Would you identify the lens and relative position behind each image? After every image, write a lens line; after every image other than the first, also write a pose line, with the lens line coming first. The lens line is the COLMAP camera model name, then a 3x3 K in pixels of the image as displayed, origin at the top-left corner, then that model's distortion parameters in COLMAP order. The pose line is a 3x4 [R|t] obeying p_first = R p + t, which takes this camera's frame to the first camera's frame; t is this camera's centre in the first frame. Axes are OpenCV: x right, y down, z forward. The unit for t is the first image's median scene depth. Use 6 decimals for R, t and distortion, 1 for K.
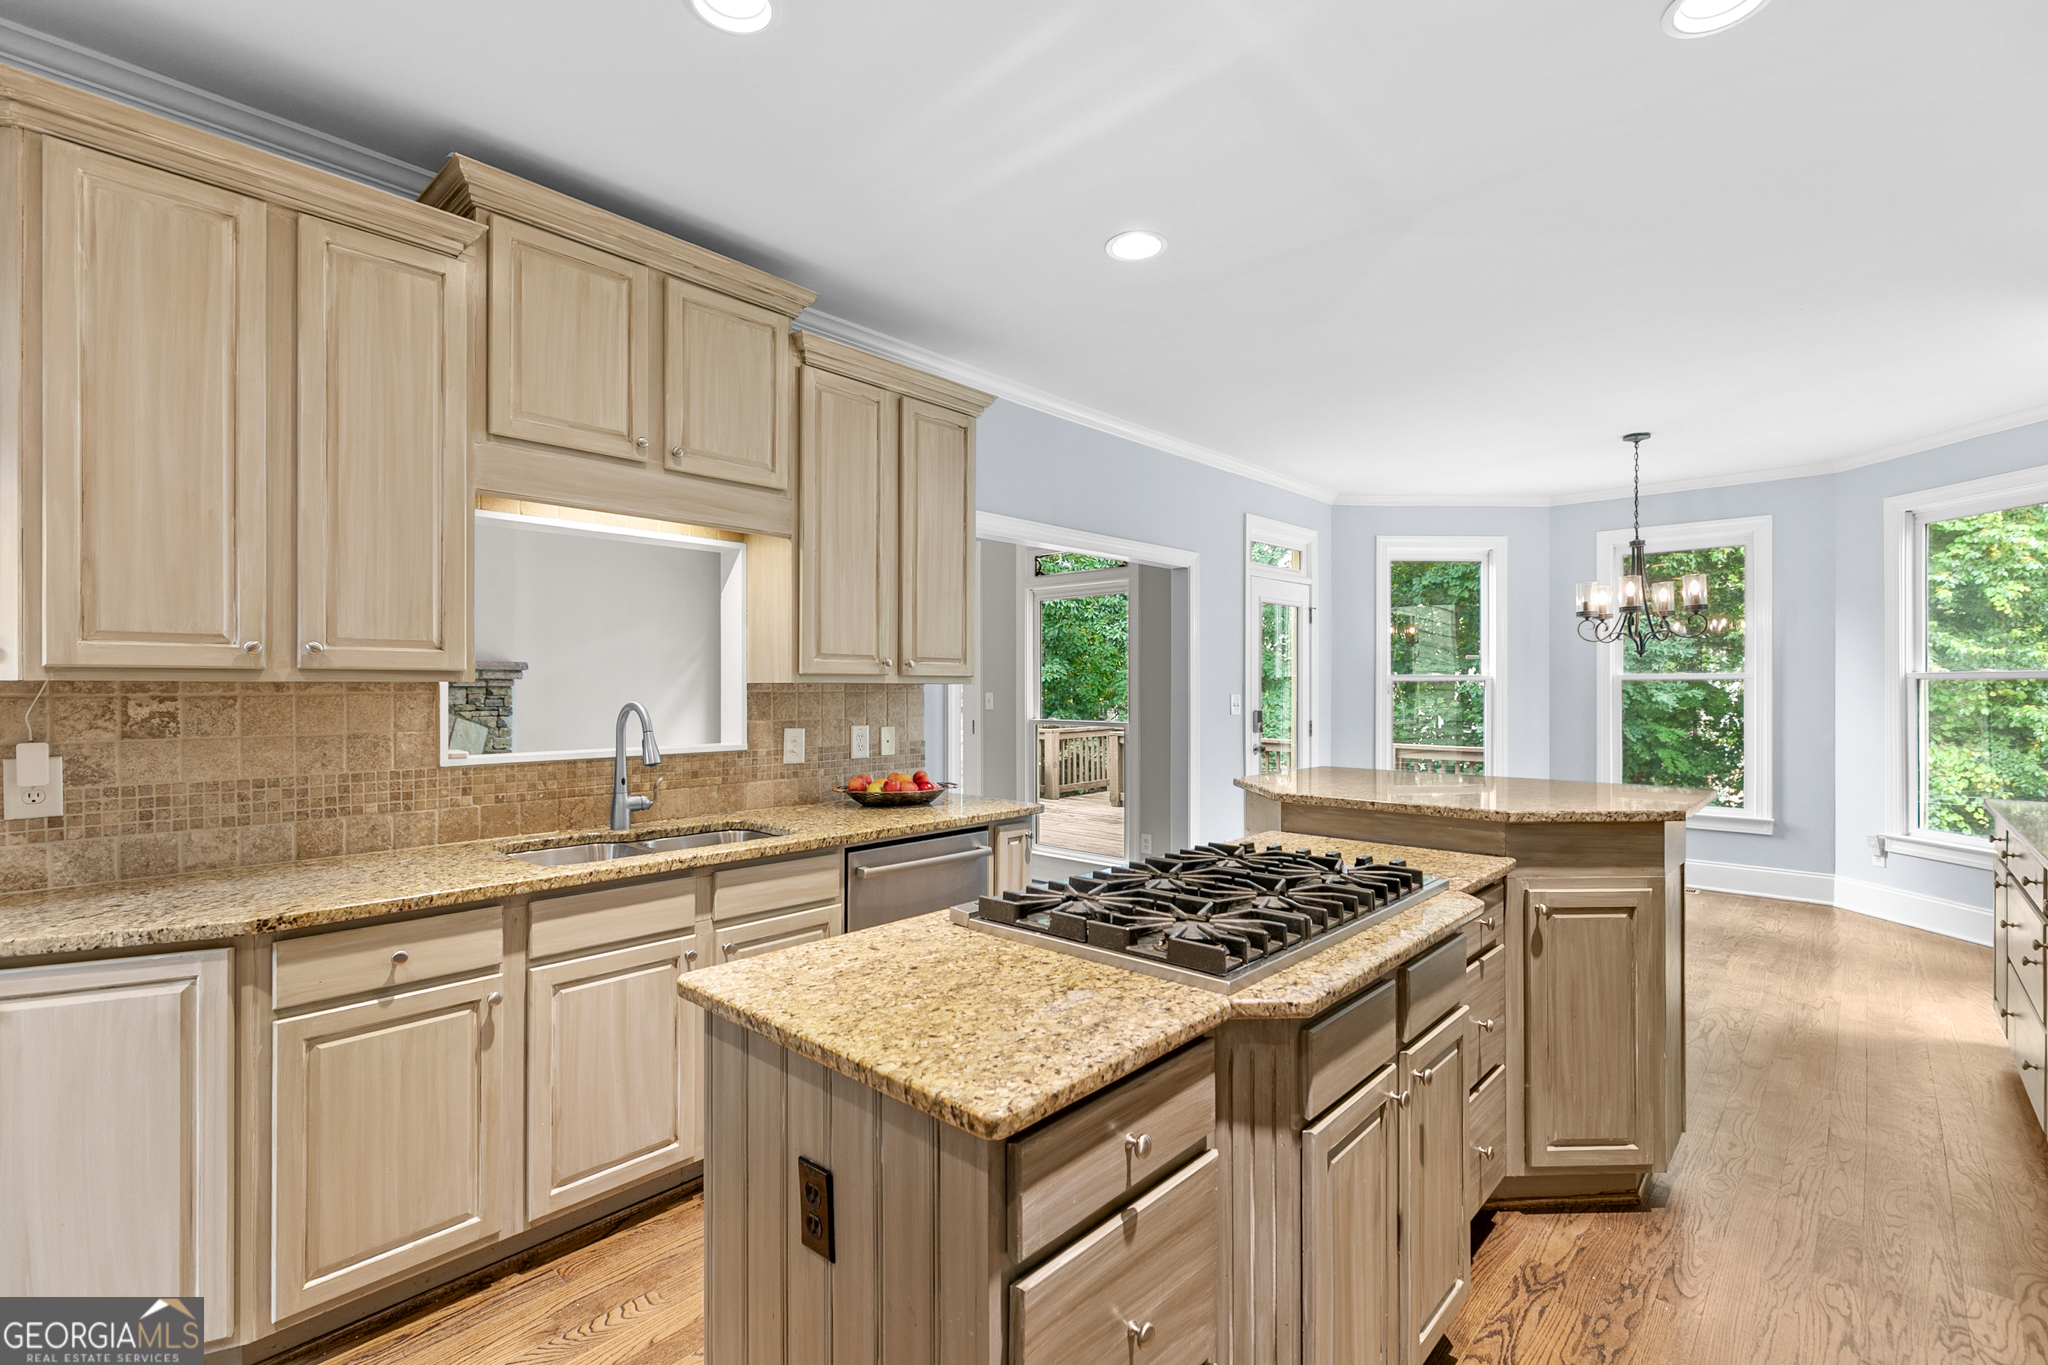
lens RADIAL K [[913.1, 0, 1054.7], [0, 913.1, 688.0], [0, 0, 1]] dist [0.009349, 0.000793]
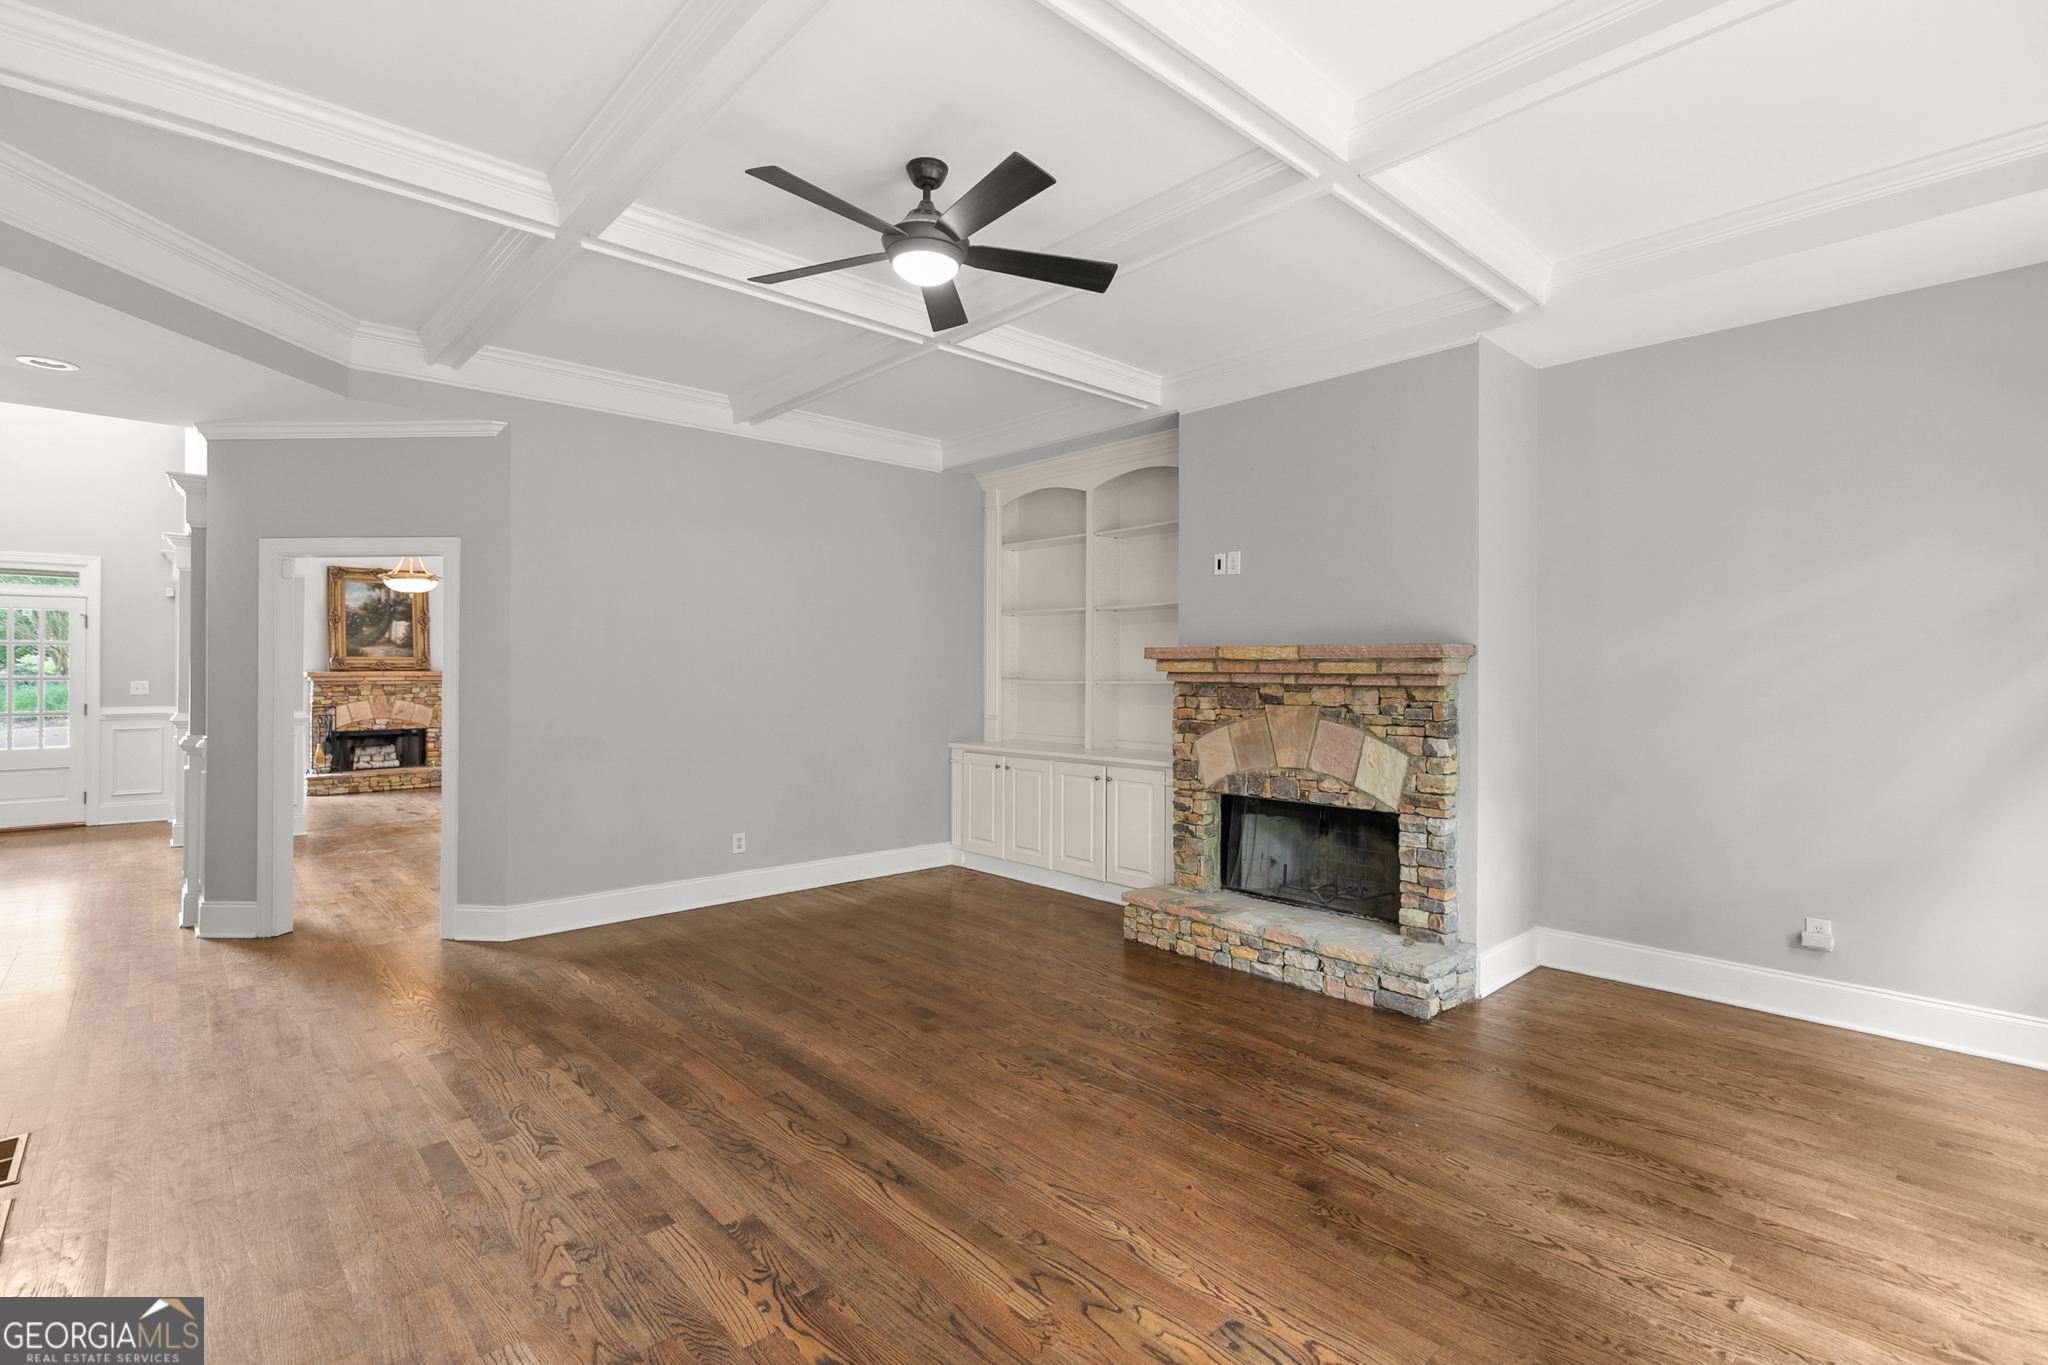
lens RADIAL K [[952.7, 0, 979.5], [0, 952.7, 663.5], [0, 0, 1]] dist [-0.004438, 0.000360]
pose [[-0.131123, -0.008768, -0.991327, 0.057309], [0.000053, 0.999961, -0.008851, -0.021952], [0.991366, -0.001213, -0.131118, 1.625823]]
